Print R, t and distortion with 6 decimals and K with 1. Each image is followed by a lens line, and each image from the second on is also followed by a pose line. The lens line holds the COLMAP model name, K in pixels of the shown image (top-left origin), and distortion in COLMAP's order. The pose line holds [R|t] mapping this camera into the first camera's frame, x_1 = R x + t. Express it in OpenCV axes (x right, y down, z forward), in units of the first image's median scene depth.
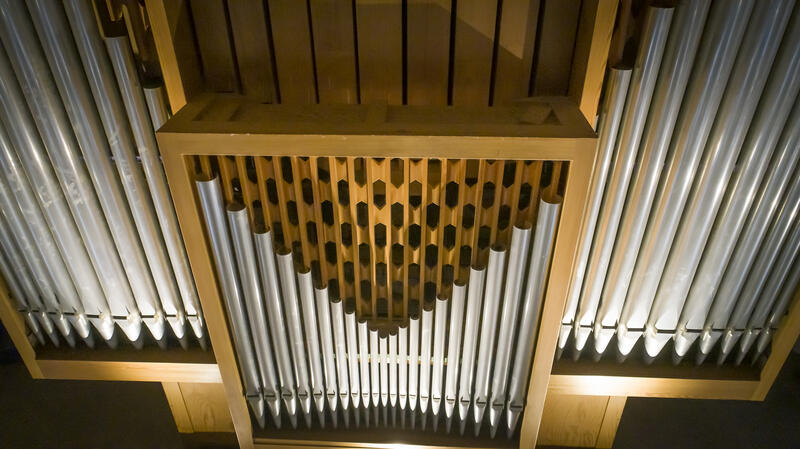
lens RADIAL K [[525.8, 0, 400.0], [0, 525.8, 224.5], [0, 0, 1]] dist [-0.005894, 0.001265]
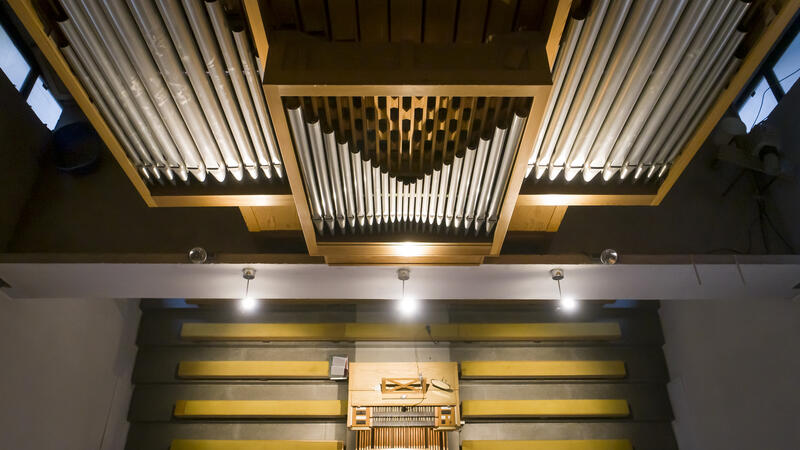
lens RADIAL K [[558.5, 0, 401.2], [0, 558.5, 206.0], [0, 0, 1]] dist [-0.007020, 0.001639]
pose [[0.998604, -0.036442, 0.038249, -0.104190], [0.016982, 0.907004, 0.420780, -0.379492], [-0.050026, -0.419543, 0.906356, -0.442174]]
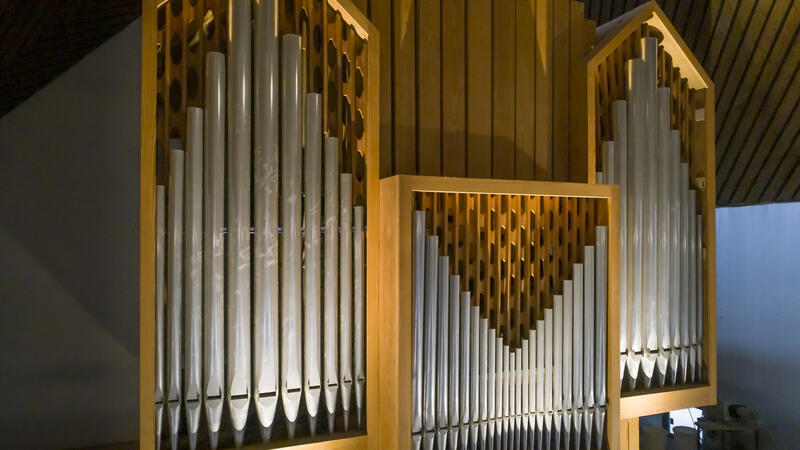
lens RADIAL K [[543.7, 0, 402.3], [0, 543.7, 228.1], [0, 0, 1]] dist [-0.008512, 0.001368]
pose [[0.907600, 0.015789, 0.419538, -0.815035], [0.212485, 0.844581, -0.491460, 0.532329], [-0.362094, 0.535195, 0.763187, -0.098508]]
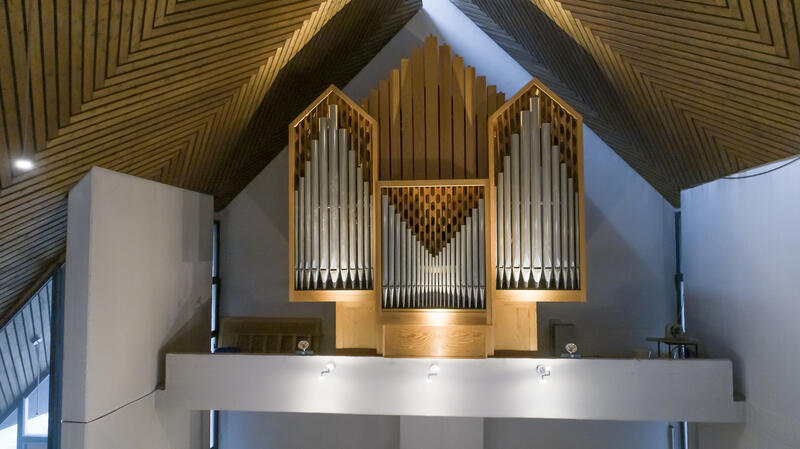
lens RADIAL K [[551.0, 0, 392.8], [0, 551.0, 226.4], [0, 0, 1]] dist [-0.006532, -0.000033]
pose [[0.998441, -0.001395, -0.055802, -0.082449], [-0.030096, 0.828479, -0.559211, 1.700954], [0.047011, 0.560018, 0.827145, -1.556877]]
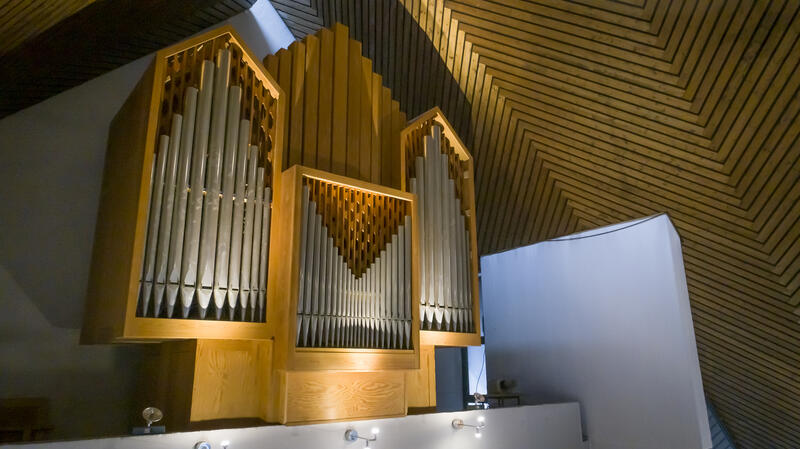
lens RADIAL K [[535.8, 0, 398.0], [0, 535.8, 226.8], [0, 0, 1]] dist [-0.006104, 0.000034]
pose [[0.751202, 0.172653, 0.637093, -1.301425], [0.346171, 0.718755, -0.602957, 1.395890], [-0.562016, 0.673485, 0.480163, -0.307100]]
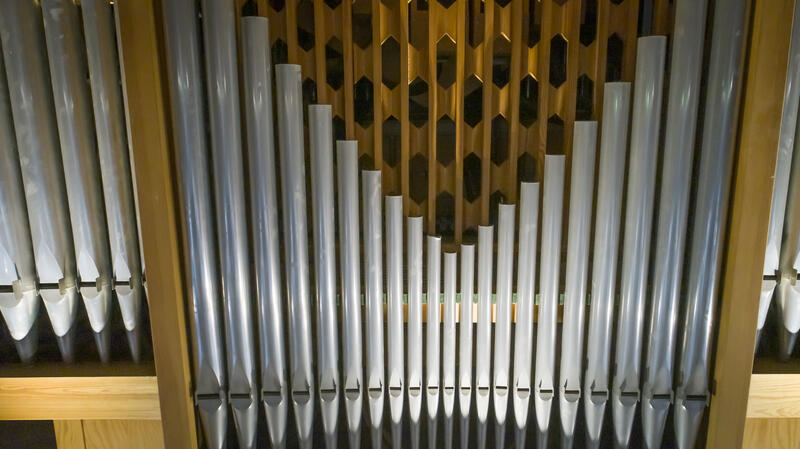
lens RADIAL K [[543.7, 0, 402.3], [0, 543.7, 227.6], [0, 0, 1]] dist [-0.008512, 0.001368]
pose [[0.999699, -0.010092, 0.022352, -0.092405], [0.017421, 0.933714, -0.357595, 0.378476], [-0.017261, 0.357877, 0.933609, 0.419202]]
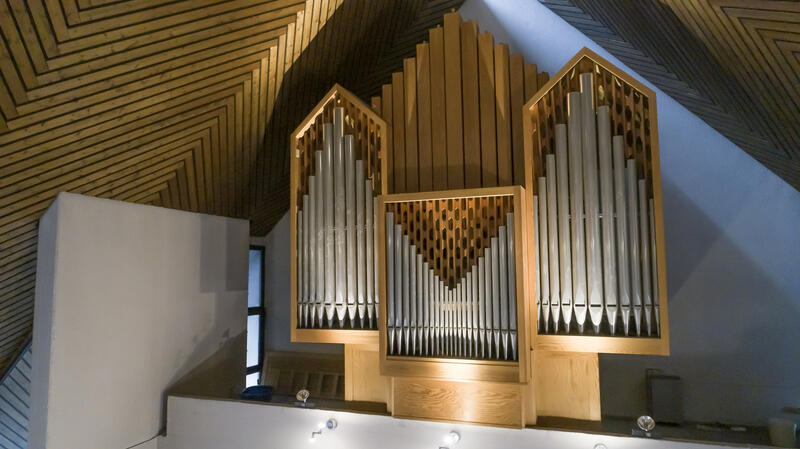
lens RADIAL K [[535.8, 0, 398.0], [0, 535.8, 226.8], [0, 0, 1]] dist [-0.006104, 0.000034]
pose [[0.948949, -0.031272, -0.313876, 0.459629], [-0.159697, 0.810488, -0.563566, 1.254579], [0.272016, 0.584920, 0.764117, -0.924652]]
